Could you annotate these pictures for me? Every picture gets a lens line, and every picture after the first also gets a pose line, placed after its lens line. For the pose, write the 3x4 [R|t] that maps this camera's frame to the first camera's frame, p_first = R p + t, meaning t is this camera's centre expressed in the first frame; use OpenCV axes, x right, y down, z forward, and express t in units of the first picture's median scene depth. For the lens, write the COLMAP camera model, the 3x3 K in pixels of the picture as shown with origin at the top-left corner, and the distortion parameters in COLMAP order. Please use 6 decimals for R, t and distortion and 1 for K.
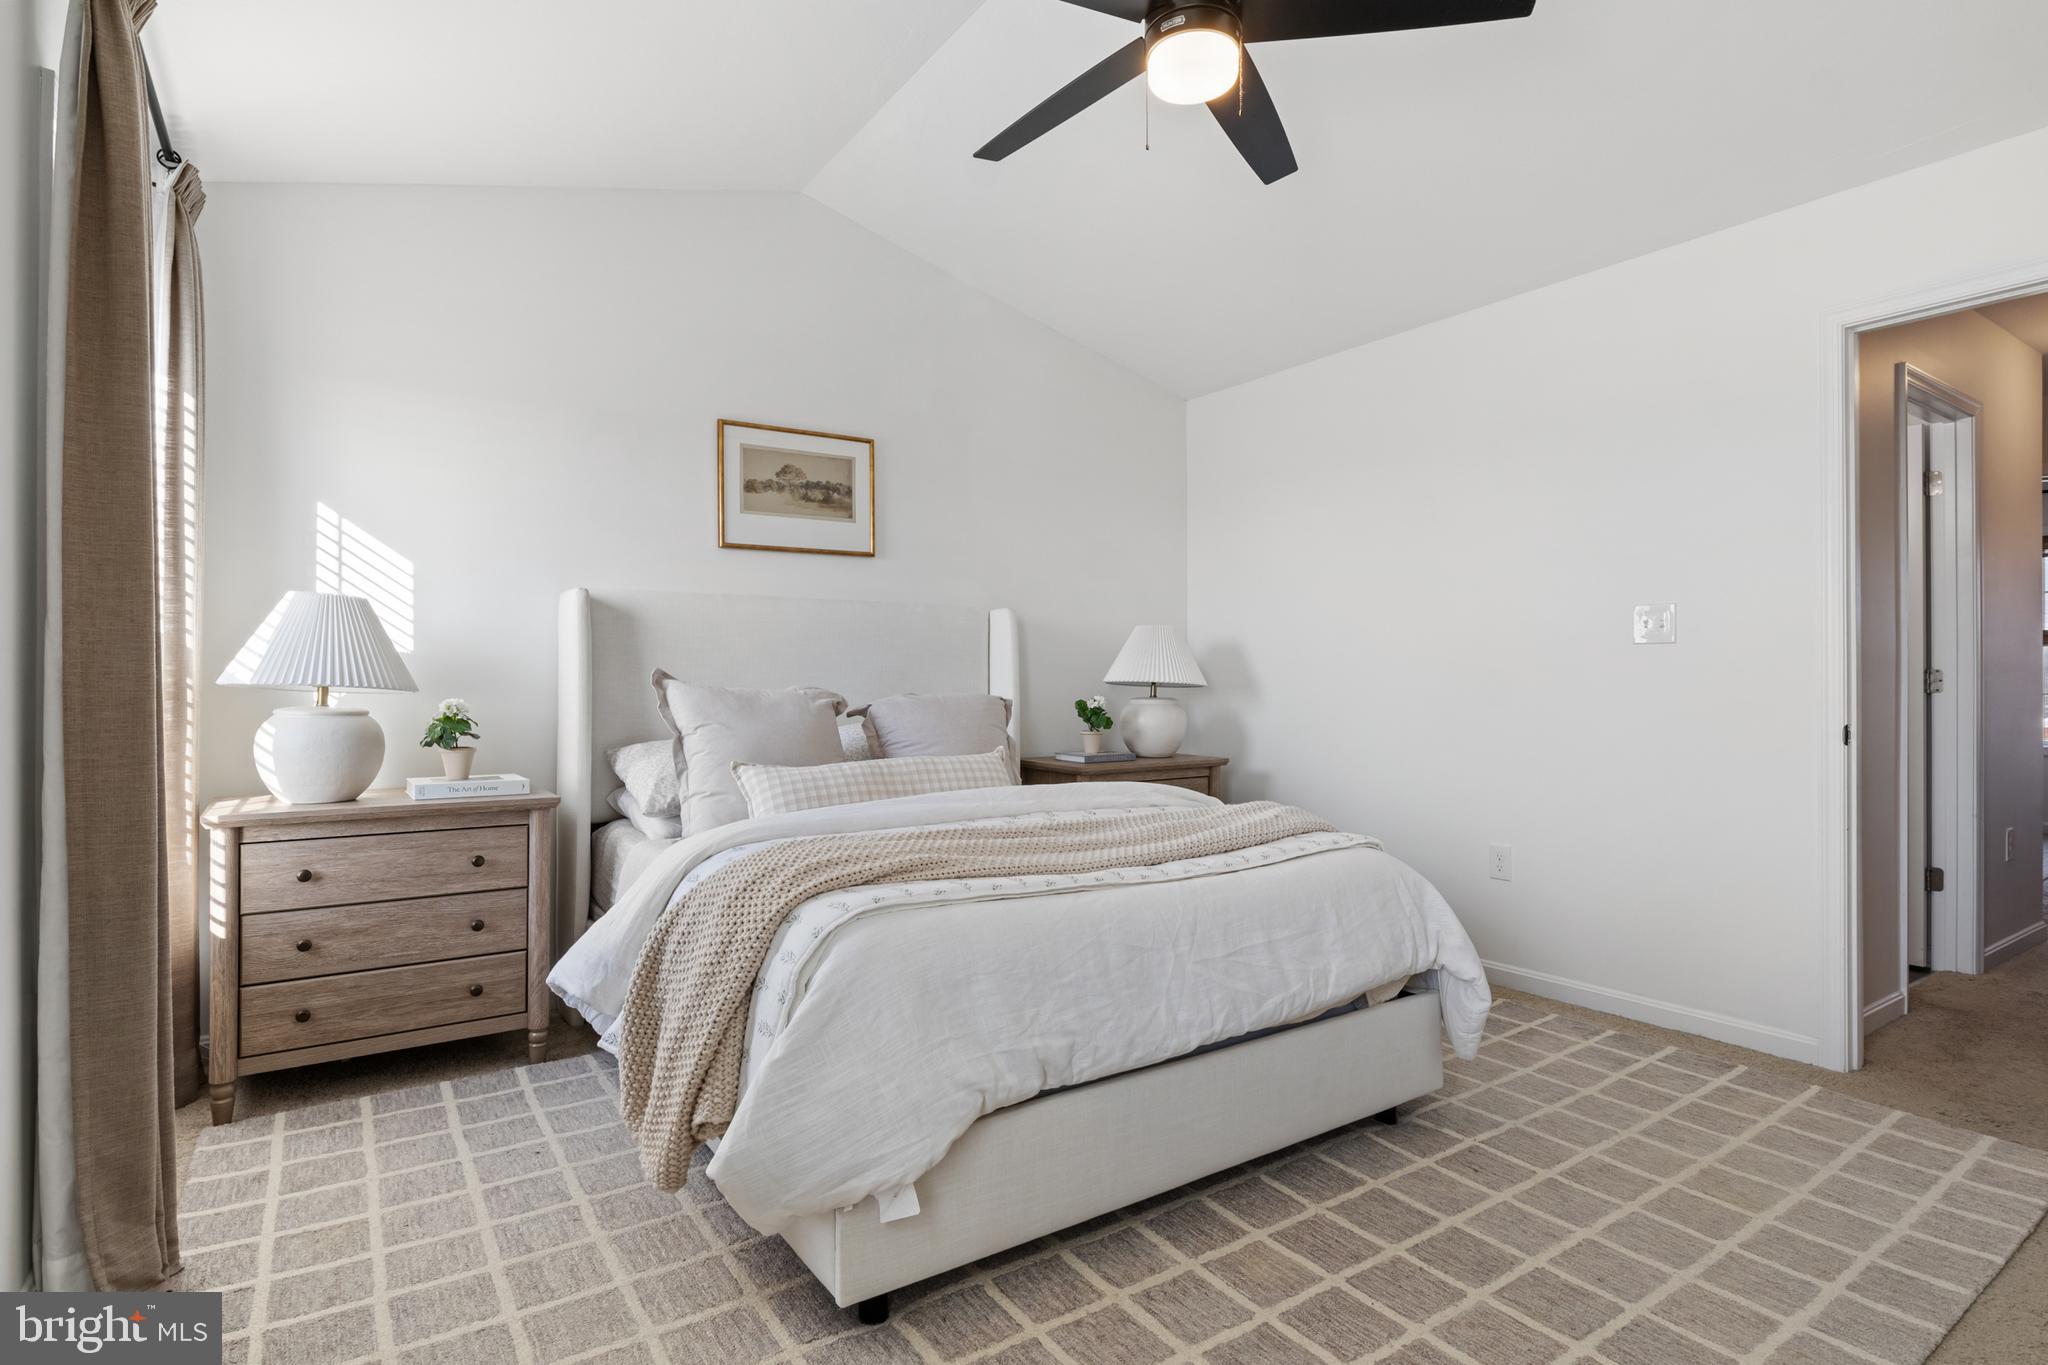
lens RADIAL K [[1029.5, 0, 1024.4], [0, 1029.5, 672.8], [0, 0, 1]] dist [-0.005604, -0.002732]
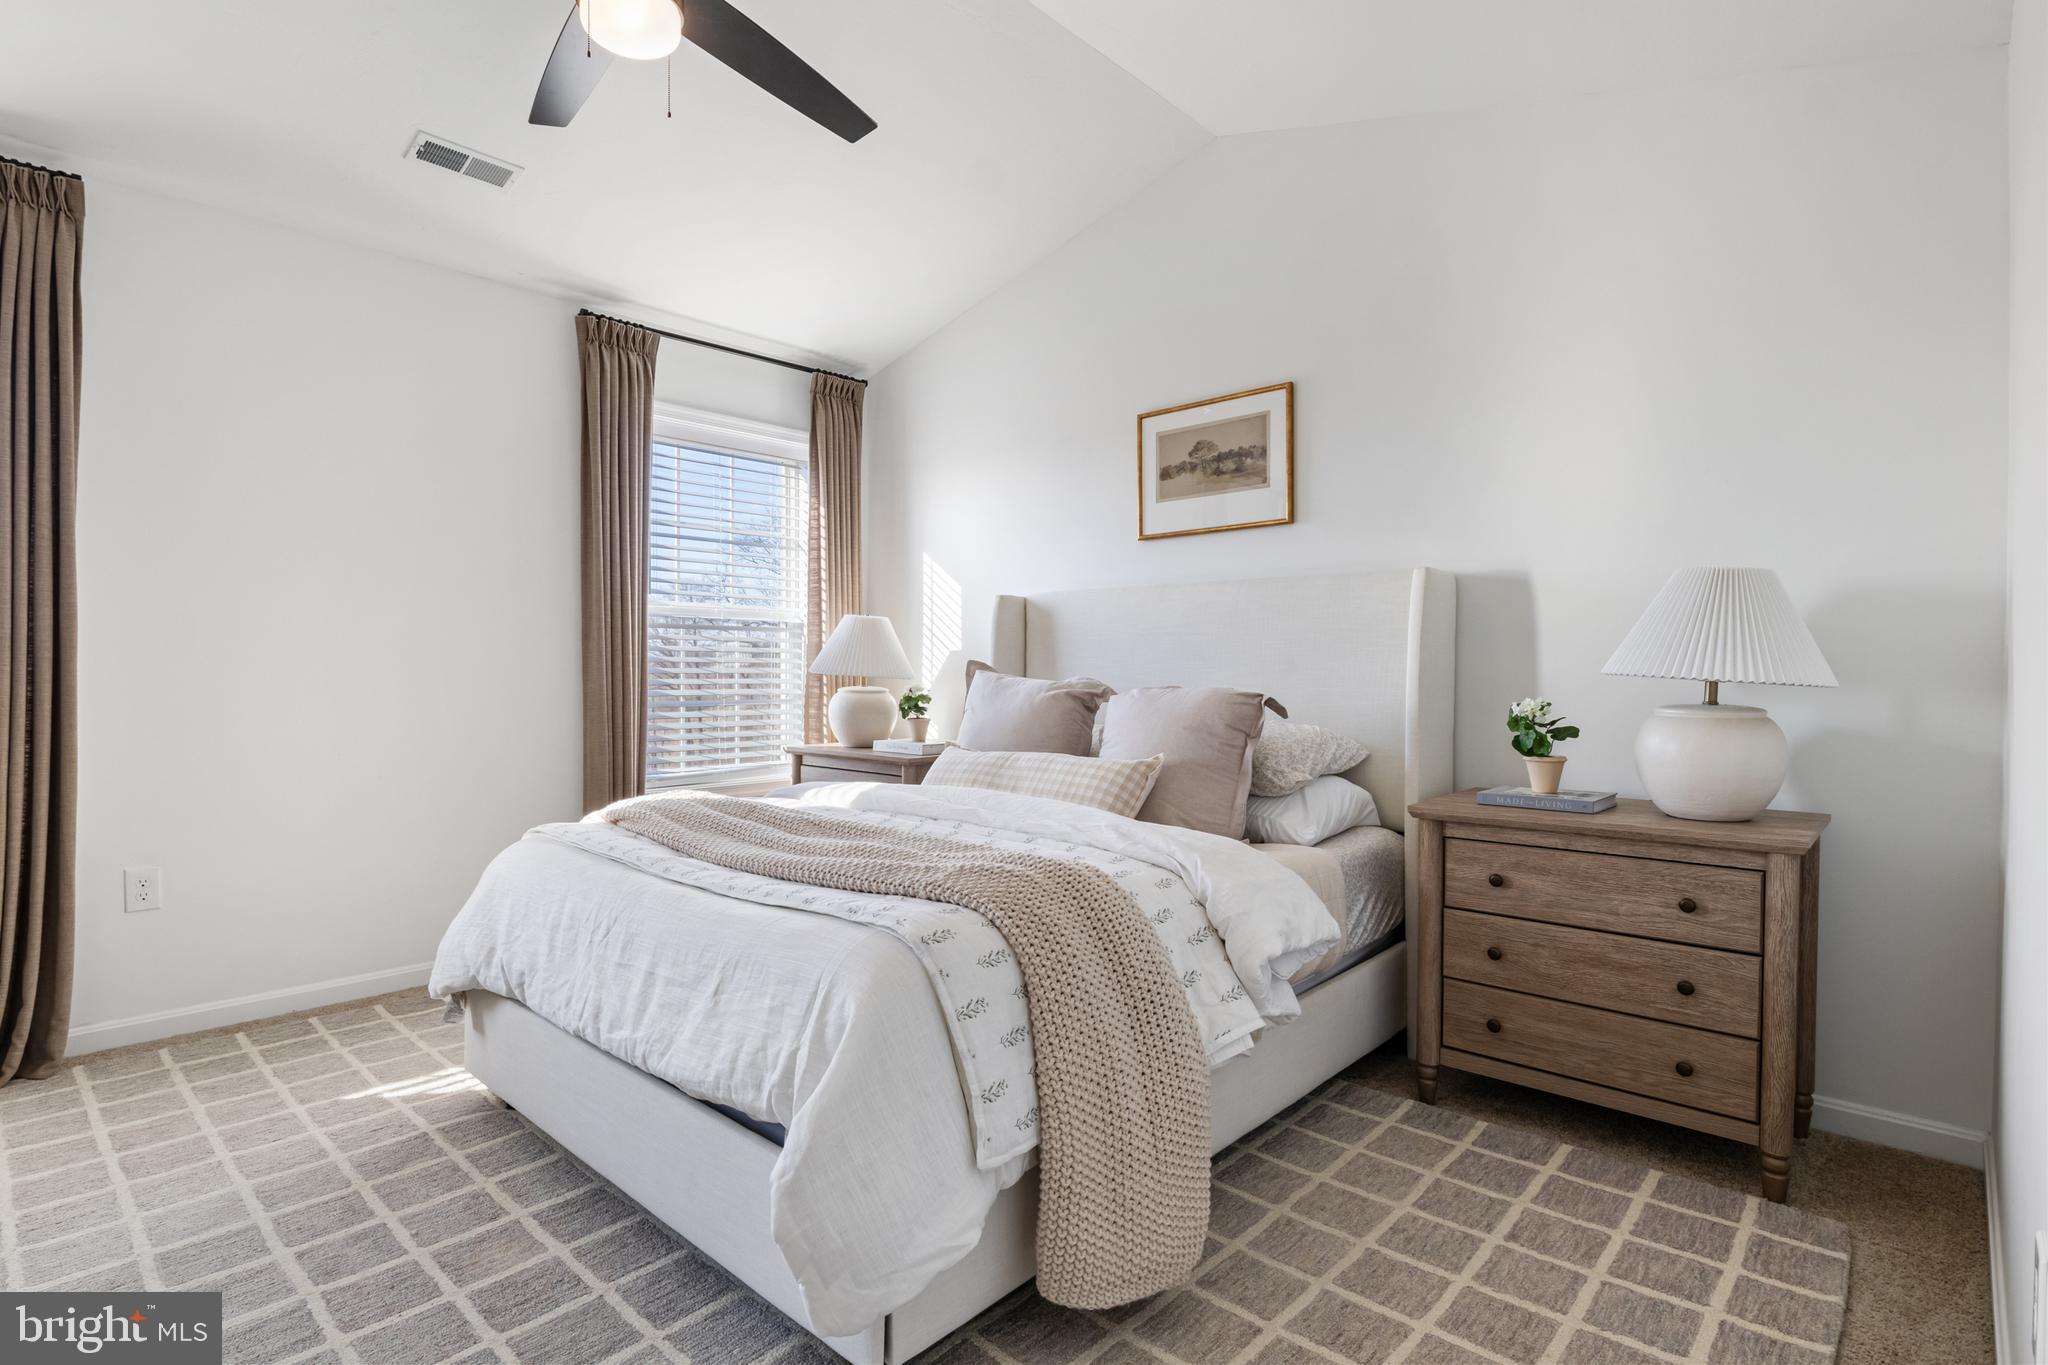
lens RADIAL K [[1029.5, 0, 1024.0], [0, 1029.5, 689.3], [0, 0, 1]] dist [-0.005604, -0.002732]
pose [[0.221949, 0.017211, -0.974906, 0.664589], [0.001417, 0.999837, 0.017974, 0.006577], [0.975057, -0.005371, 0.221889, 0.649533]]
